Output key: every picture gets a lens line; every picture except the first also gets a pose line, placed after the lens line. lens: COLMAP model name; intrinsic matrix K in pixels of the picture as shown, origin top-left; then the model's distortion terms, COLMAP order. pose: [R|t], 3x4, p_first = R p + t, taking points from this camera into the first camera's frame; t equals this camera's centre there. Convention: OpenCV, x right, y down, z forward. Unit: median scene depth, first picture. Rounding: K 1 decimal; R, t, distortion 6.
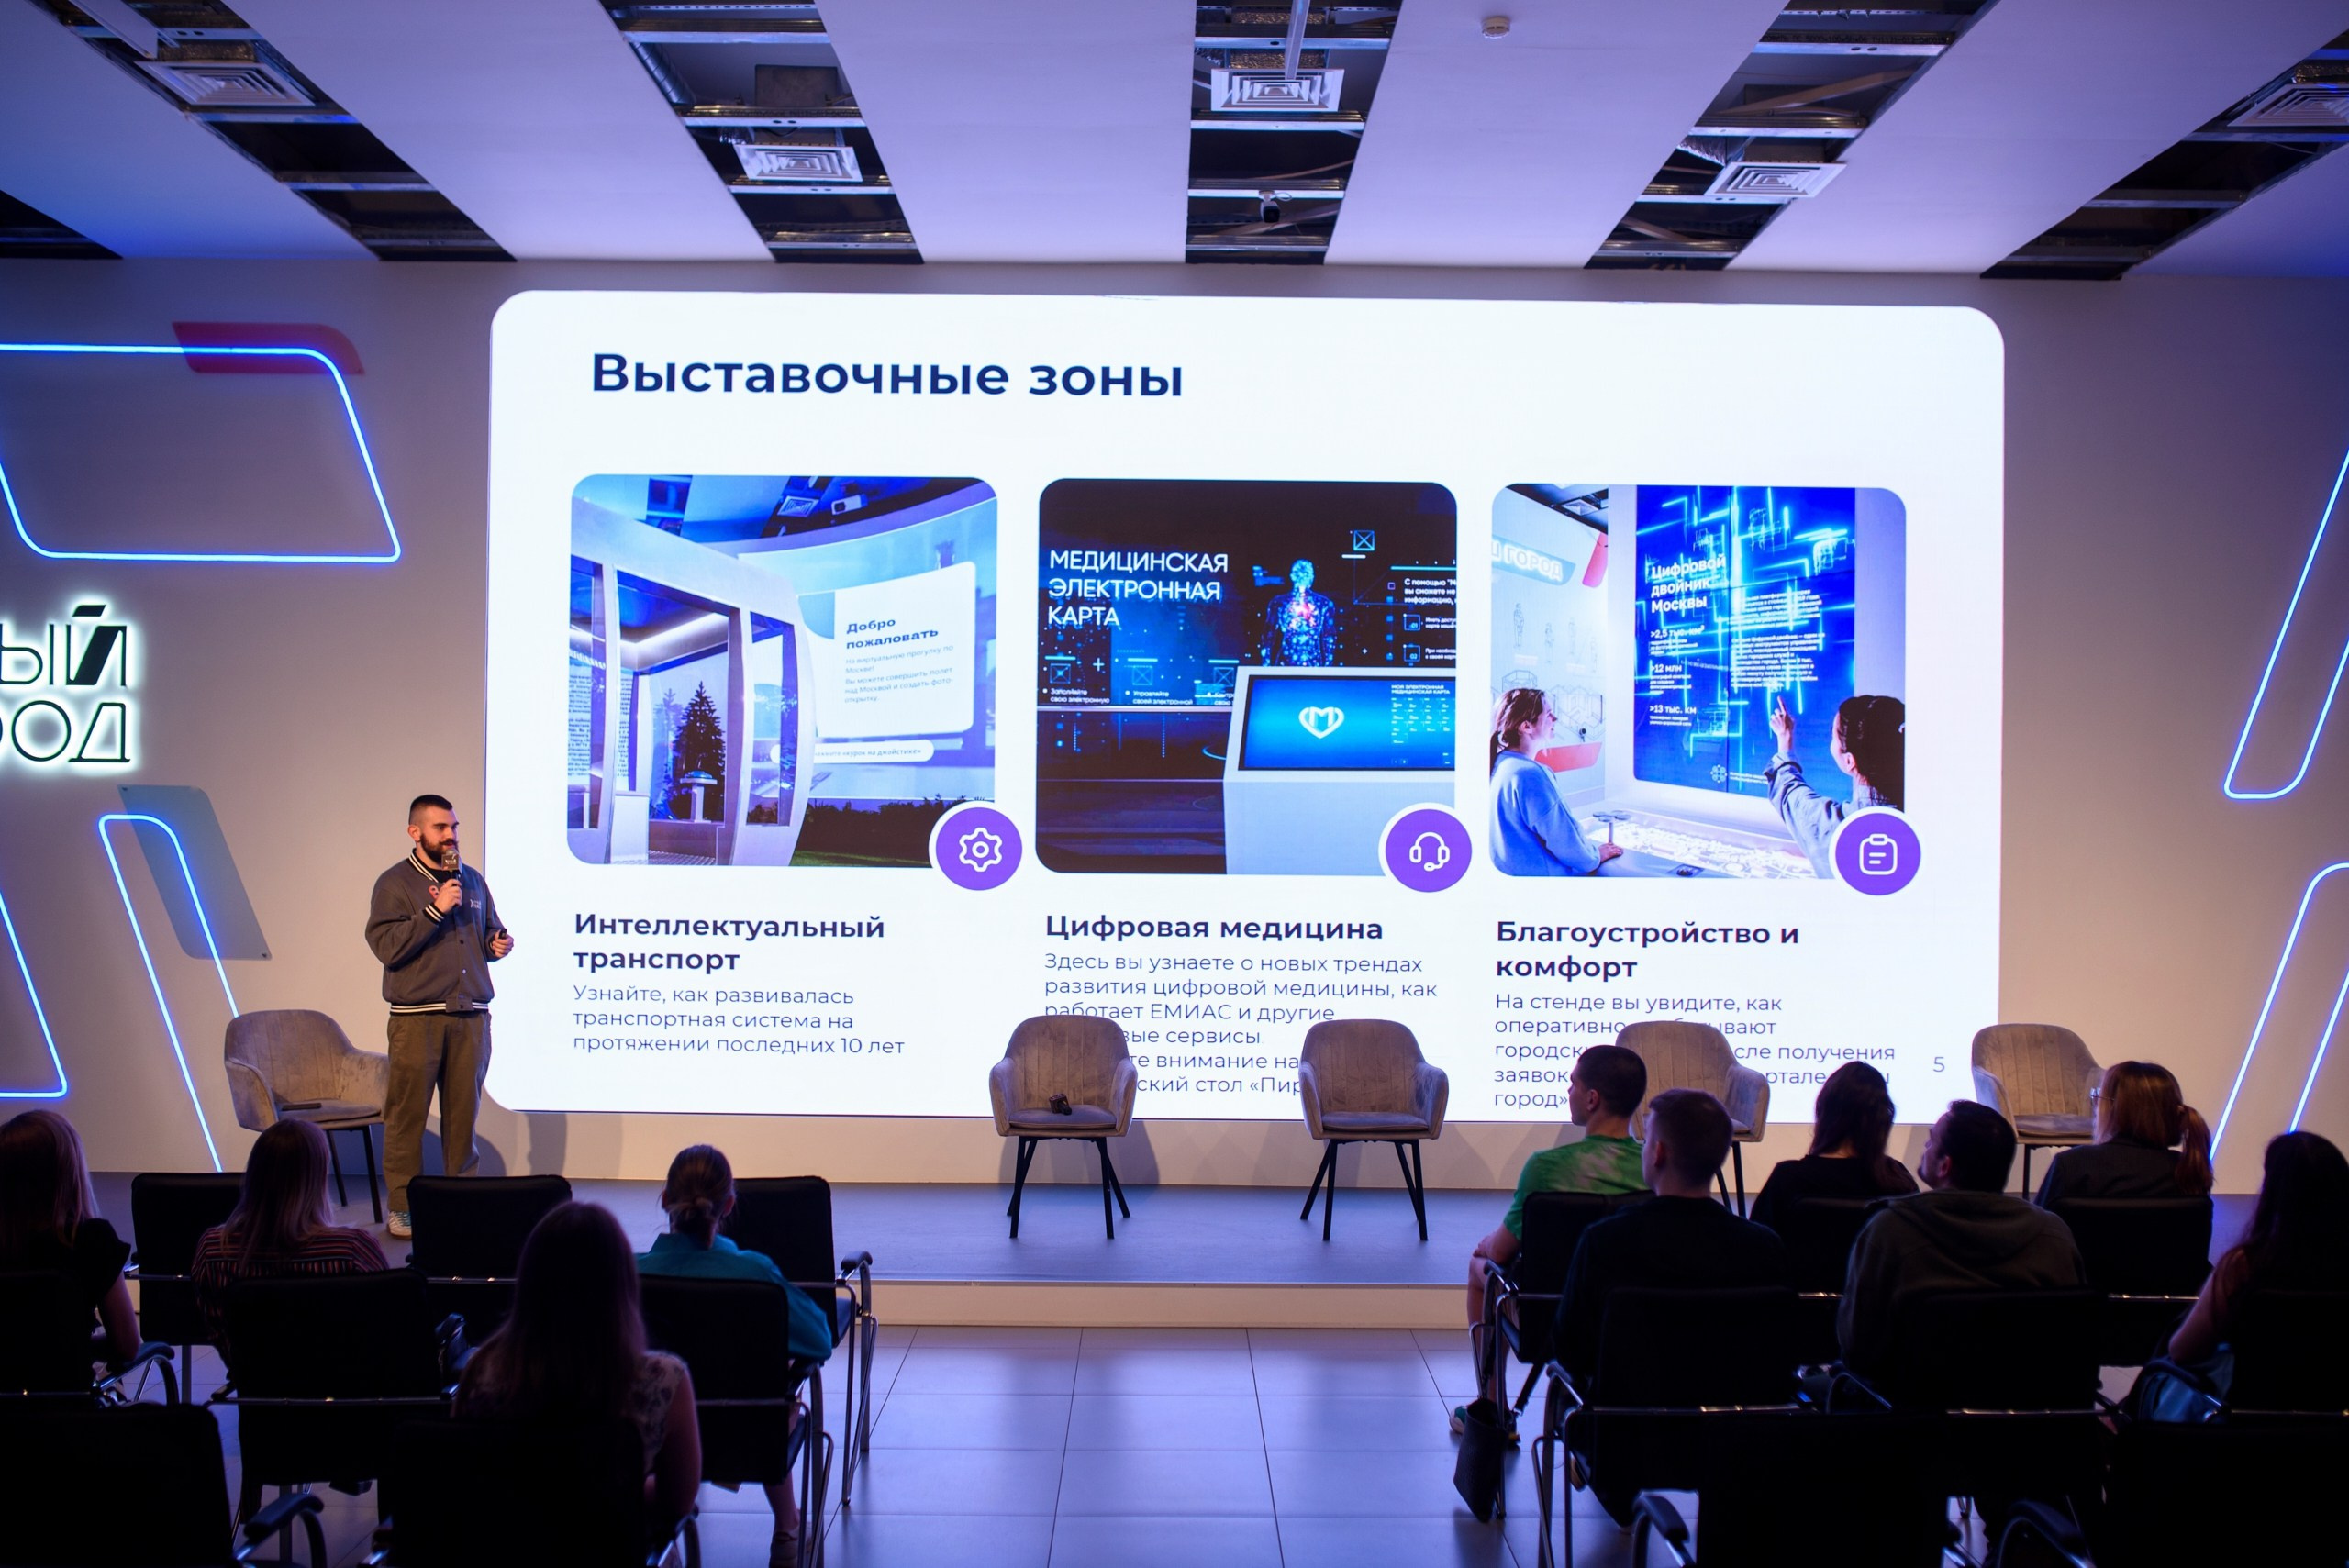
lens RADIAL K [[2267.3, 0, 1174.5], [0, 2267.3, 784.0], [0, 0, 1]] dist [-0.043116, 0.069375]
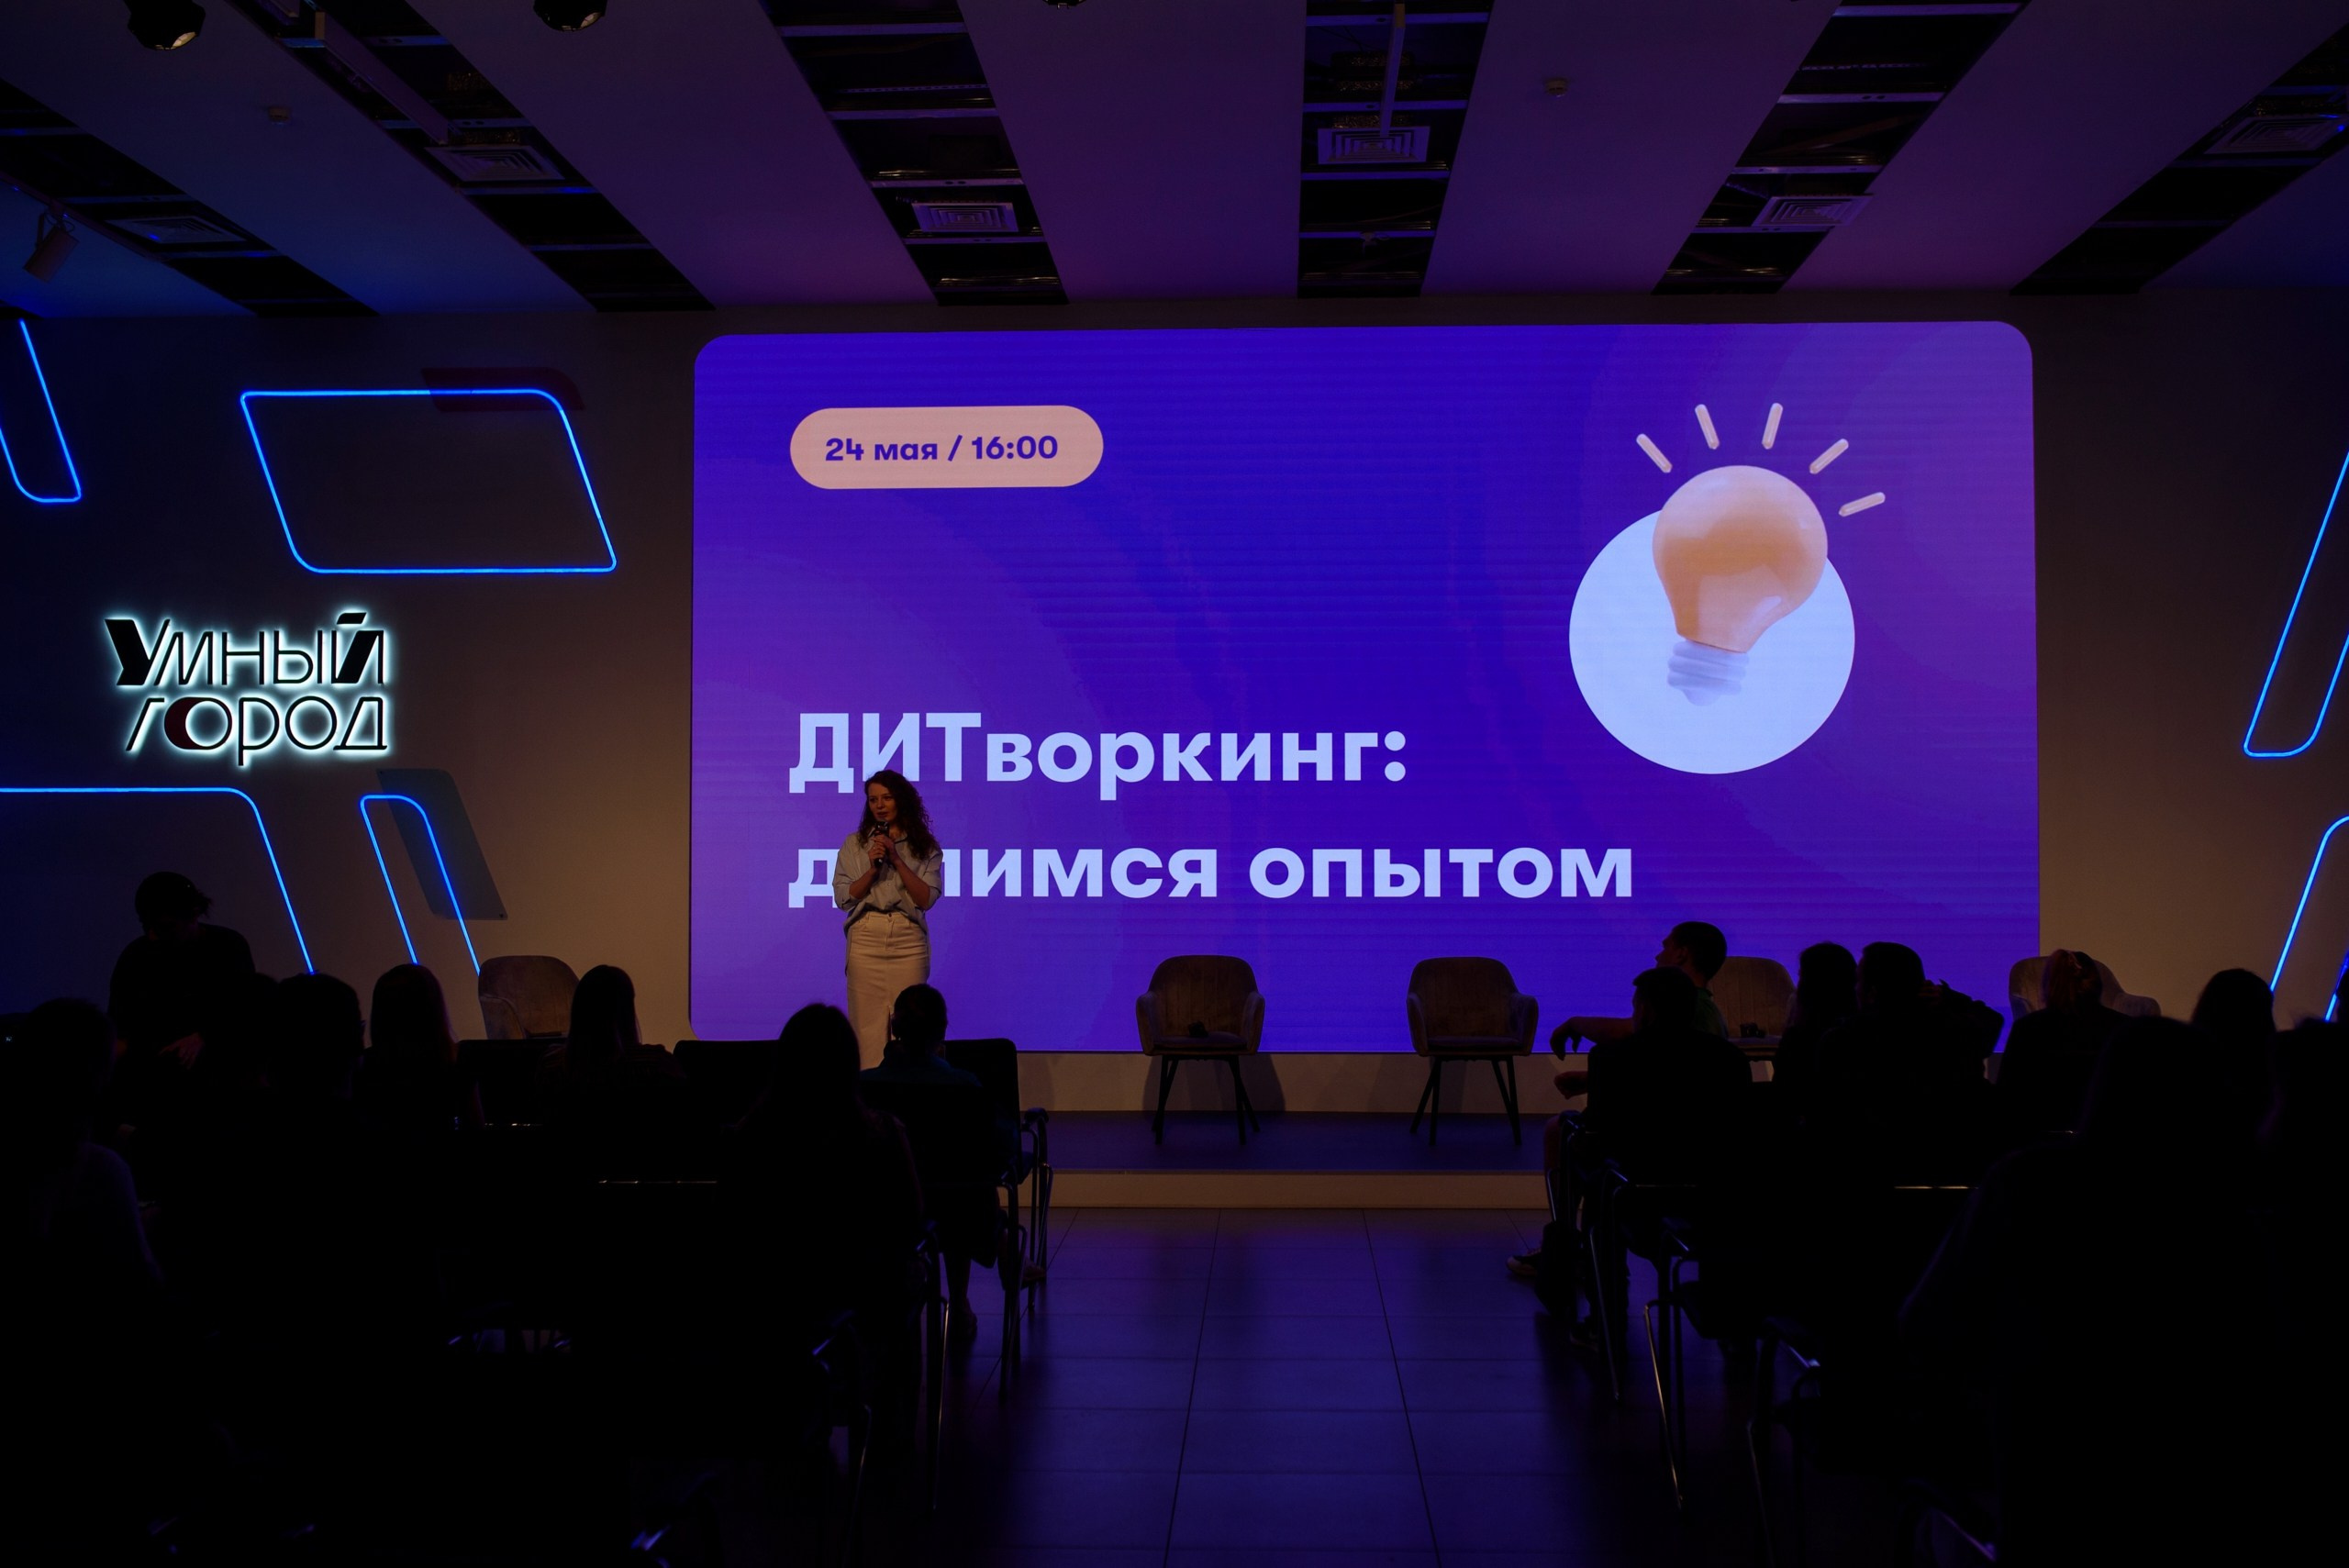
lens RADIAL K [[2267.3, 0, 1174.5], [0, 2267.3, 784.0], [0, 0, 1]] dist [-0.043116, 0.069375]
pose [[0.998545, -0.012409, -0.052485, -0.000472], [0.011280, 0.999699, -0.021768, 0.040508], [0.052740, 0.021144, 0.998384, -0.140668]]
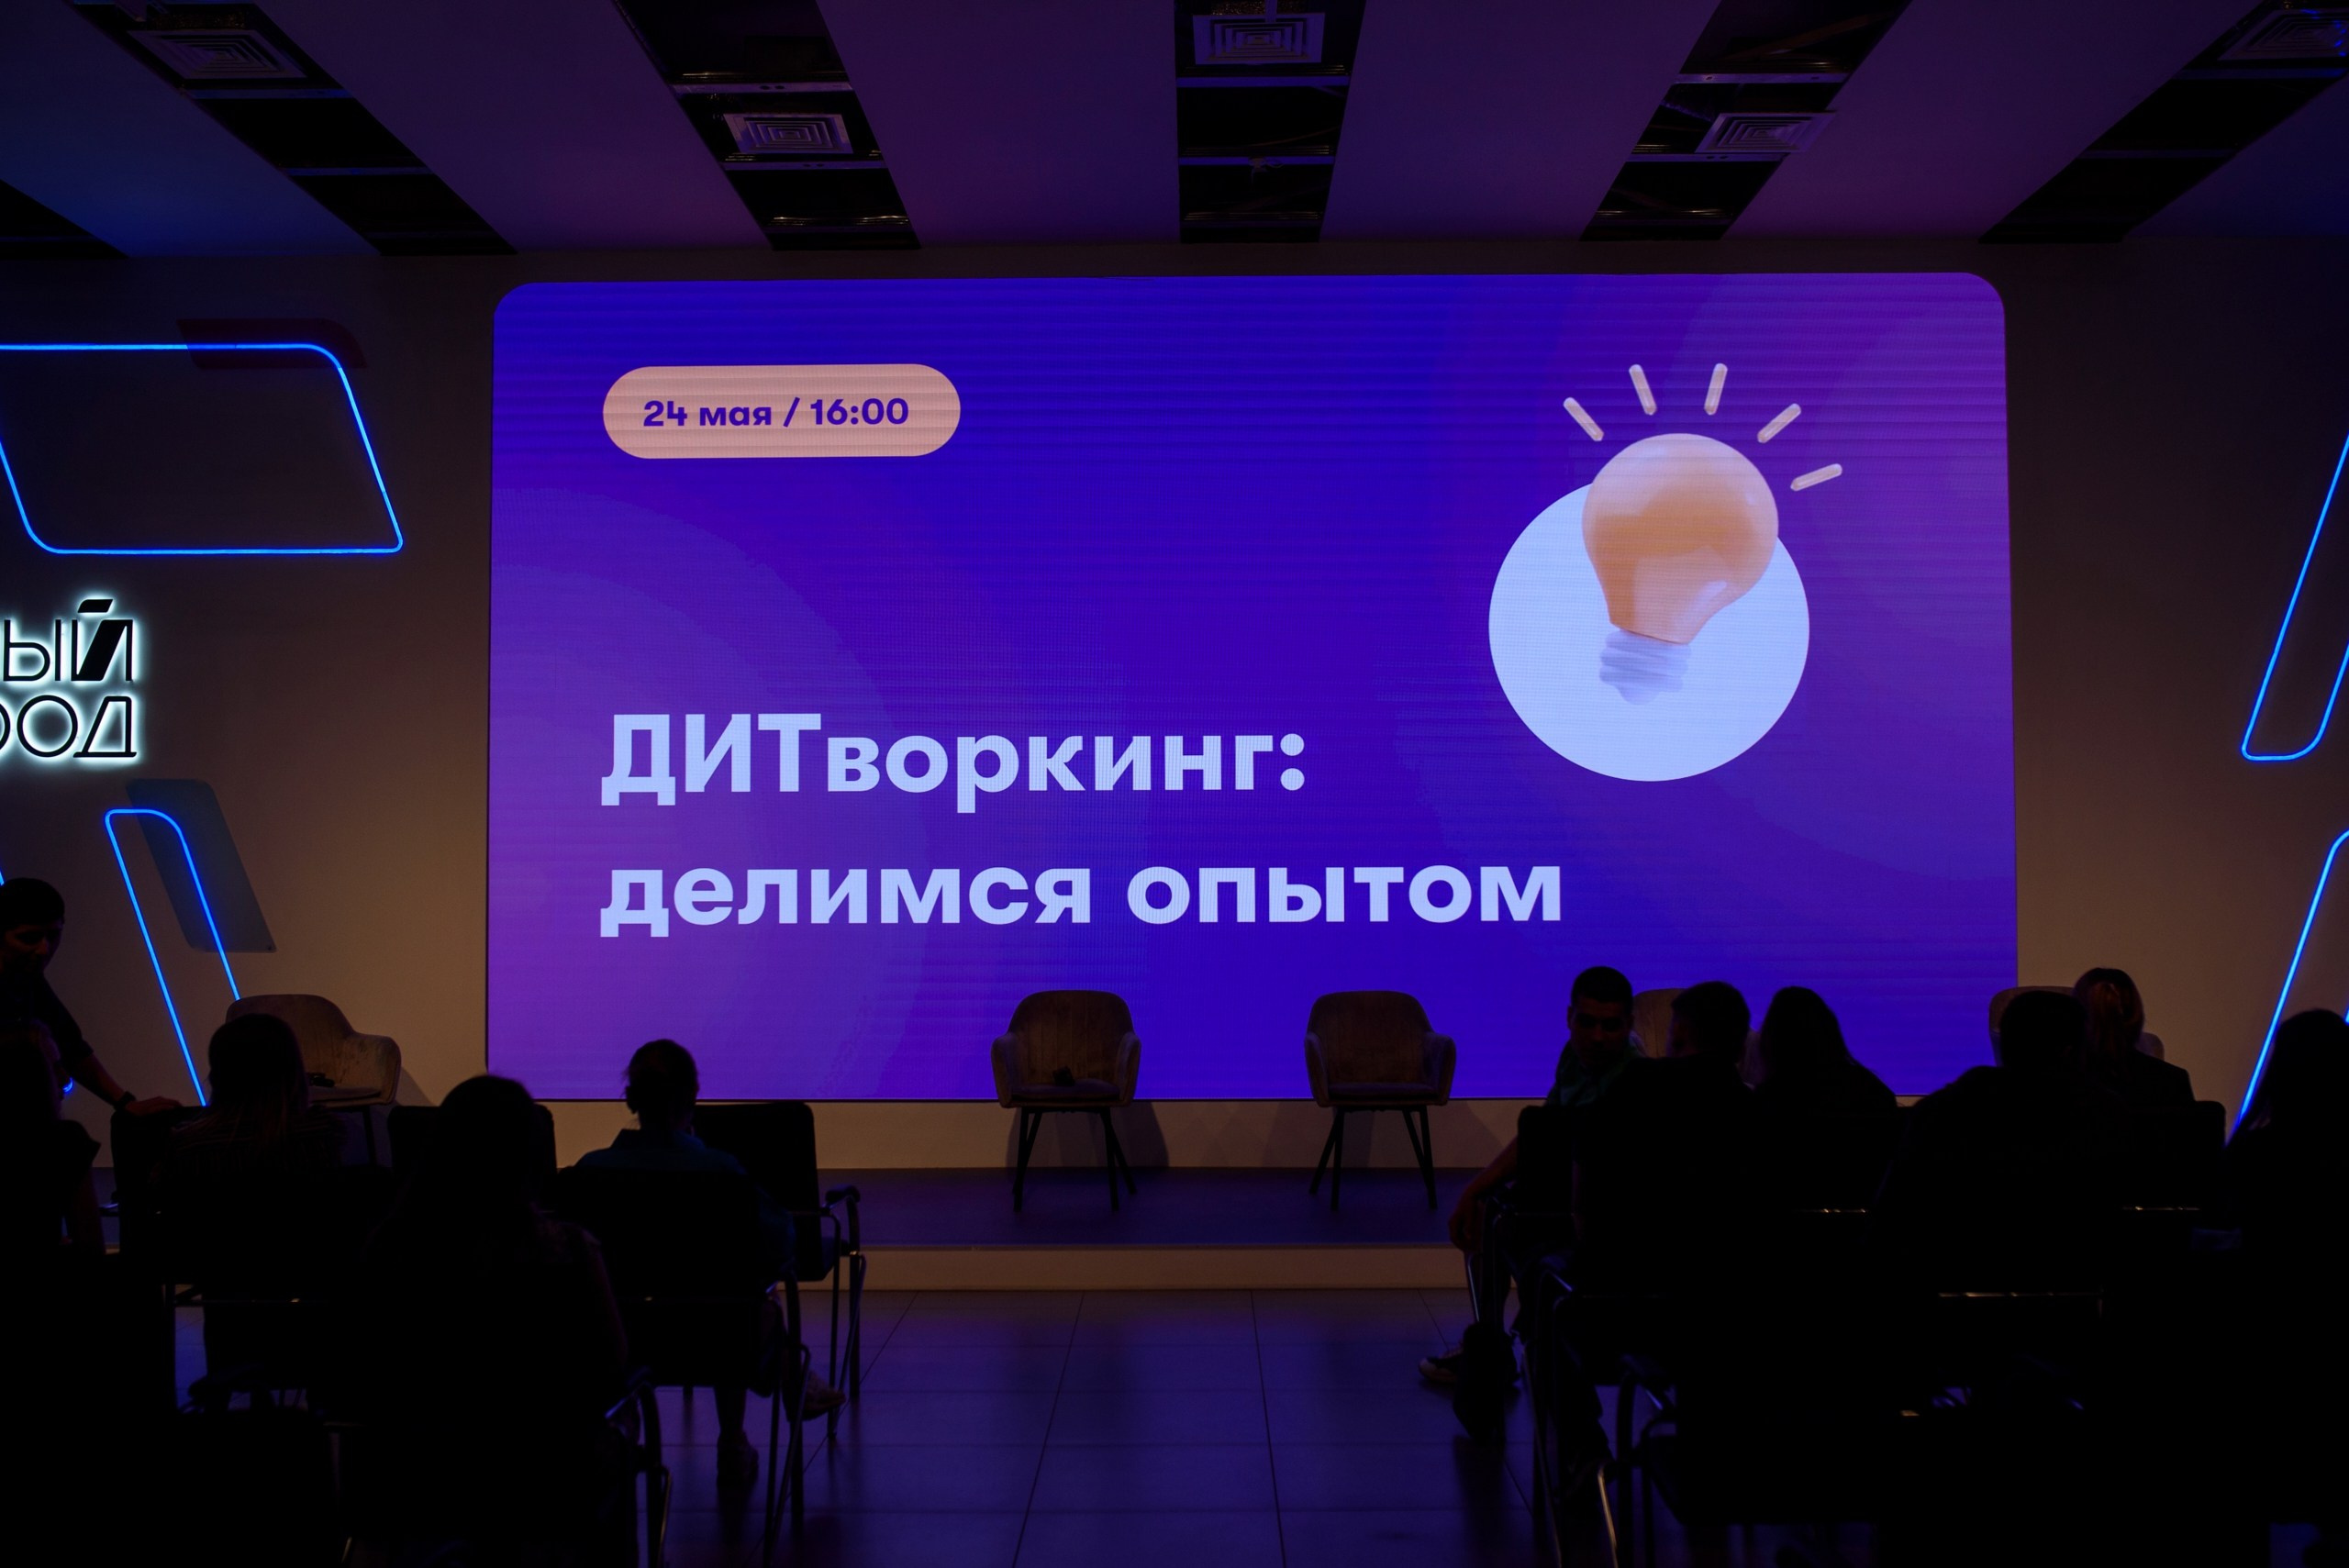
lens RADIAL K [[2267.3, 0, 1174.5], [0, 2267.3, 784.0], [0, 0, 1]] dist [-0.043116, 0.069375]
pose [[0.999764, -0.015017, -0.015688, 0.014869], [0.014525, 0.999413, -0.031016, 0.043234], [0.016144, 0.030781, 0.999396, 0.007095]]
